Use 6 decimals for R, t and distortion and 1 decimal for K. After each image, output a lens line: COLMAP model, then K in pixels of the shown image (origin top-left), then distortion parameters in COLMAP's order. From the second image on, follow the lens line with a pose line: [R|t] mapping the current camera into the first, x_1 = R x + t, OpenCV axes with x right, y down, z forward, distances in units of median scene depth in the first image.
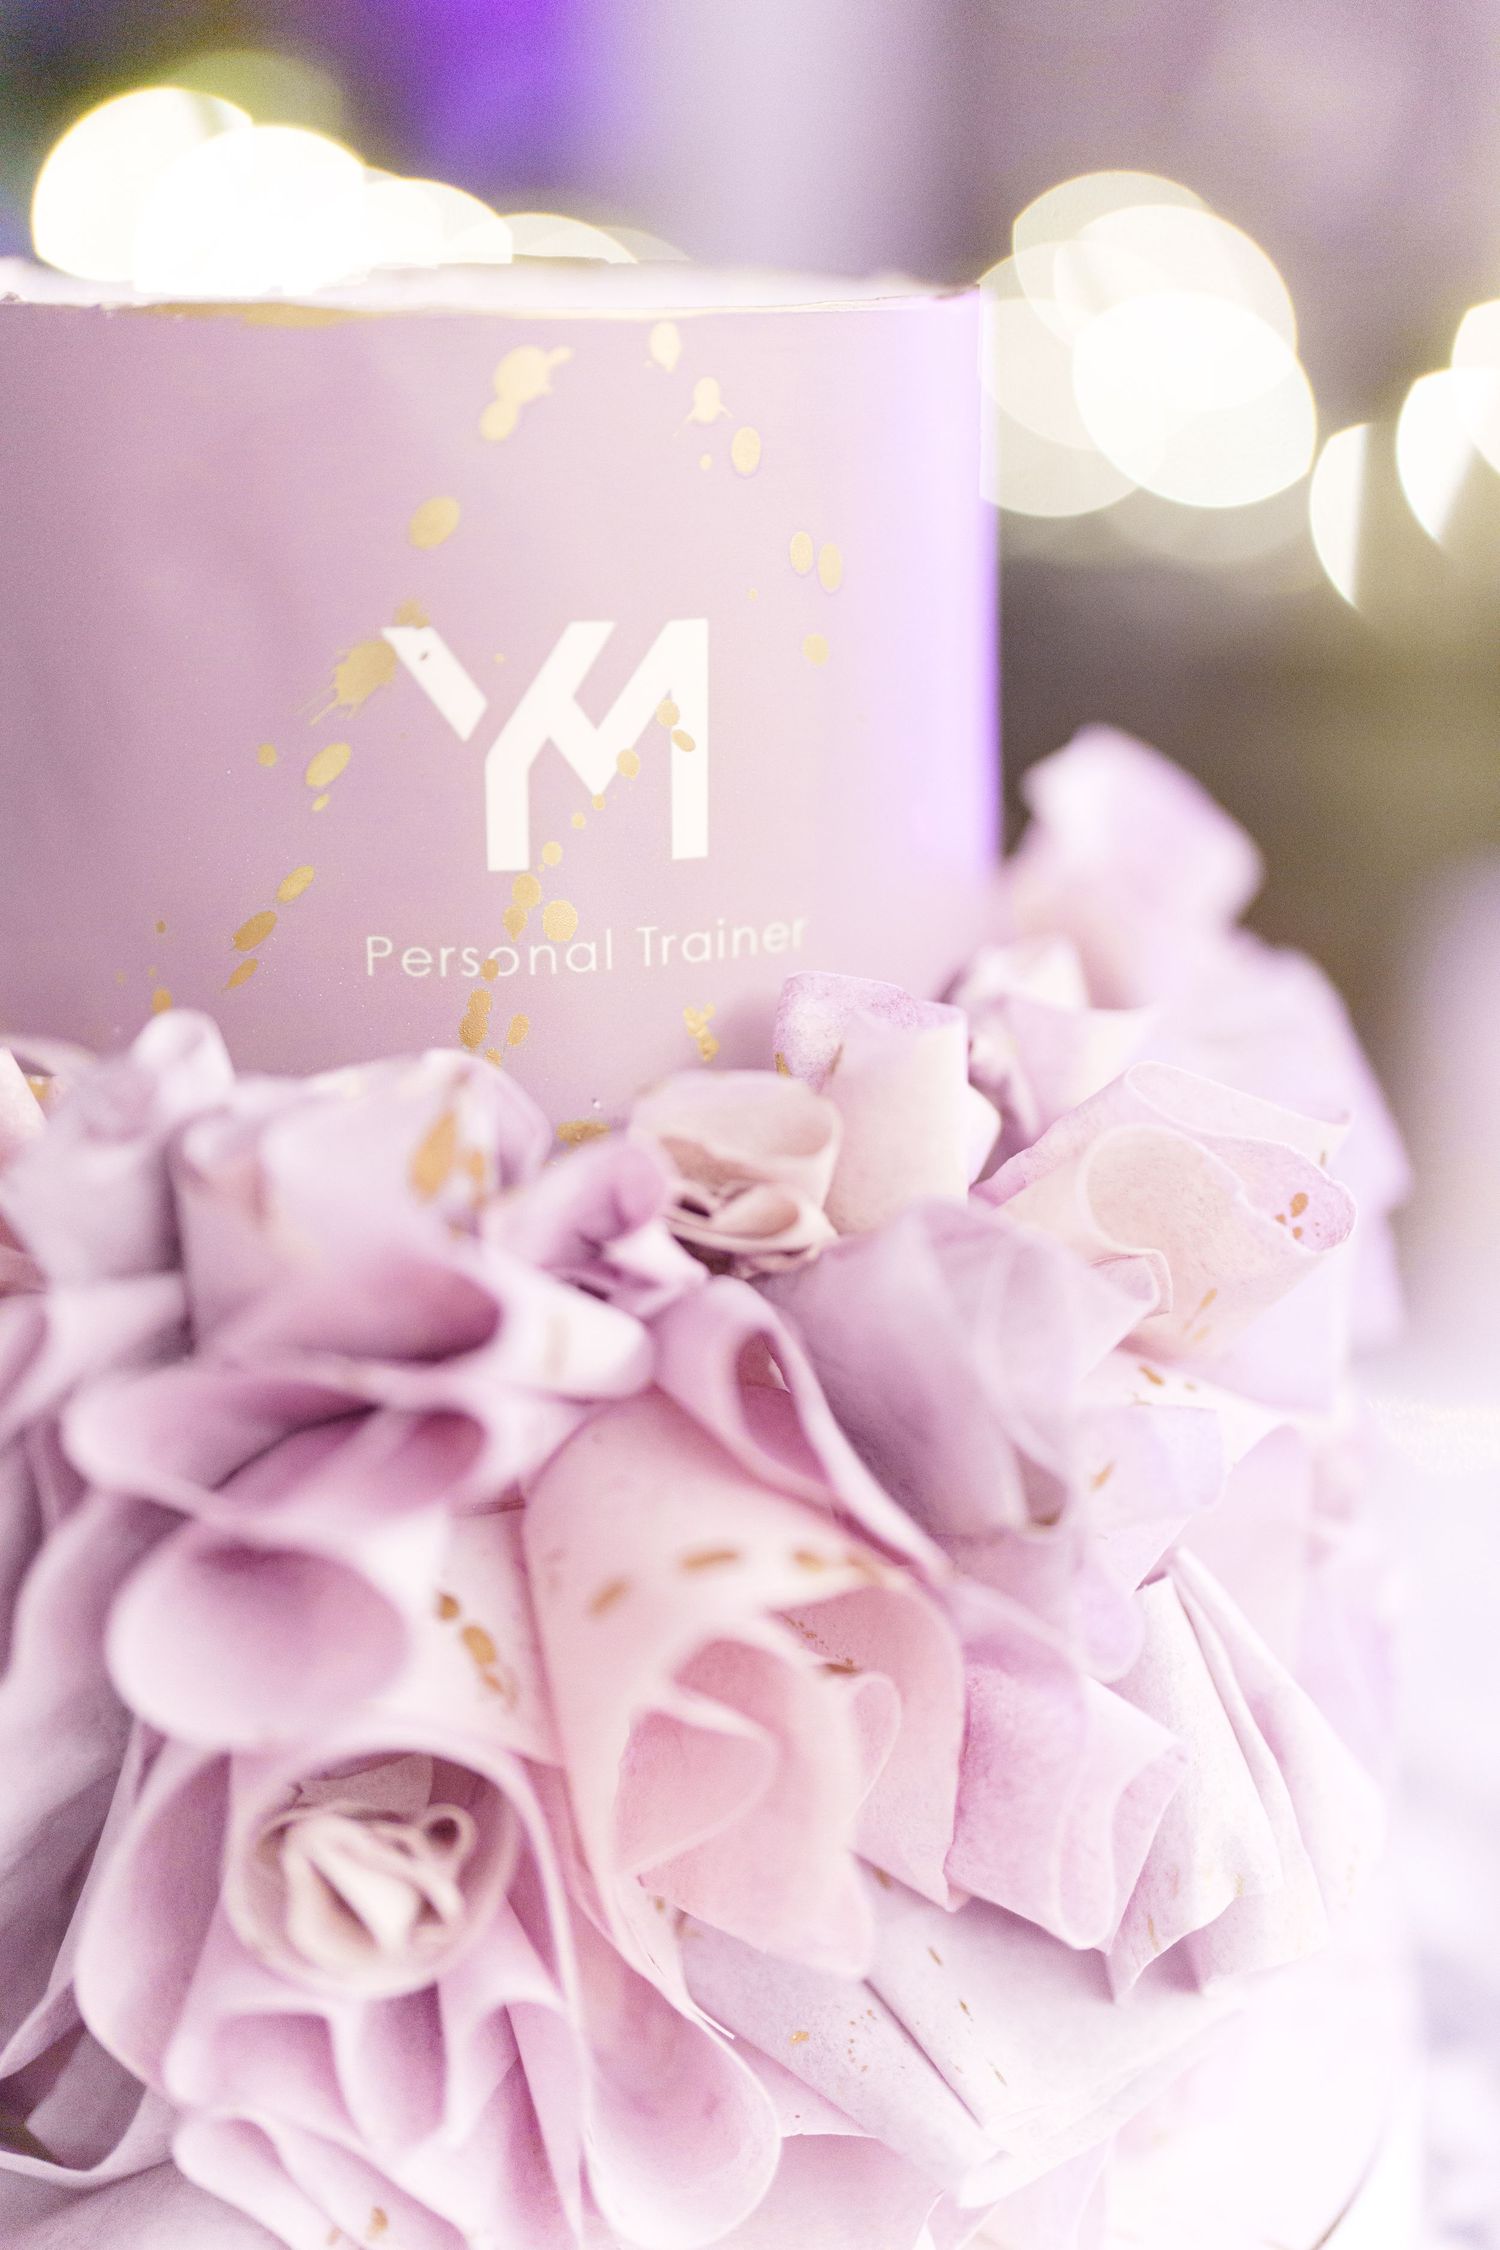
lens RADIAL K [[3552.1, 0, 750.0], [0, 3552.1, 1125.0], [0, 0, 1]] dist [0.070598, 0.044787]
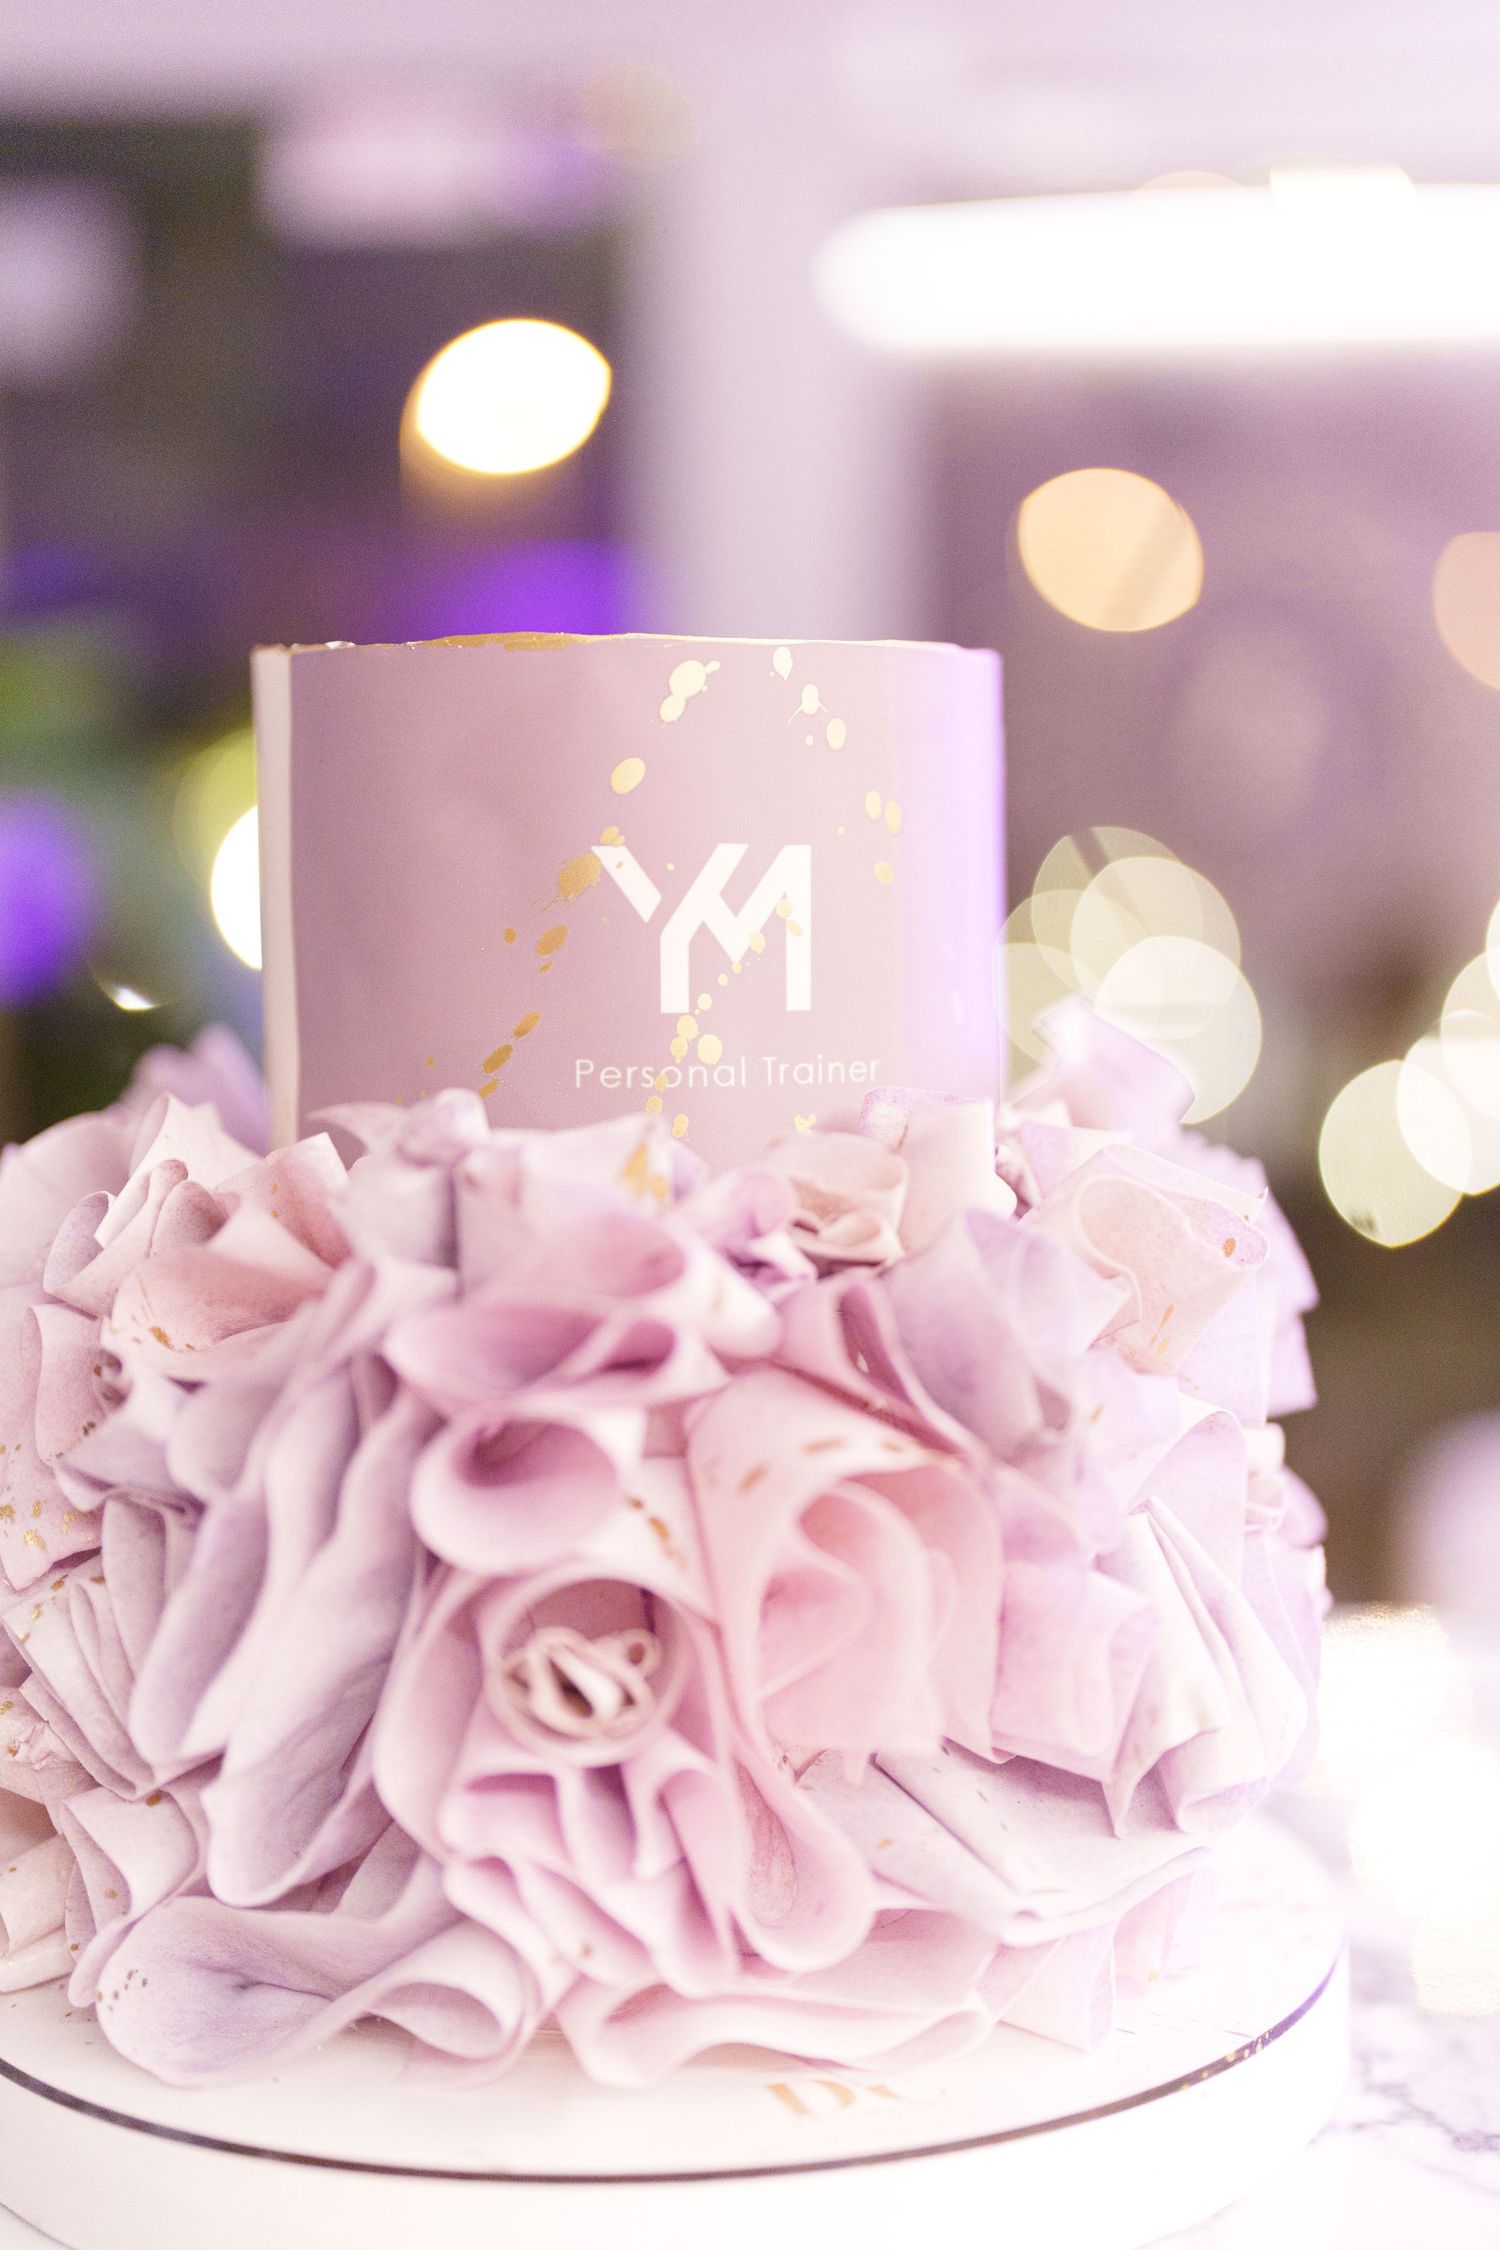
lens RADIAL K [[3552.1, 0, 750.0], [0, 3552.1, 1125.0], [0, 0, 1]] dist [0.070598, 0.044787]
pose [[0.999987, -0.005003, 0.000765, -0.039122], [0.005055, 0.980149, -0.198196, 0.263132], [0.000242, 0.198197, 0.980162, -0.414097]]
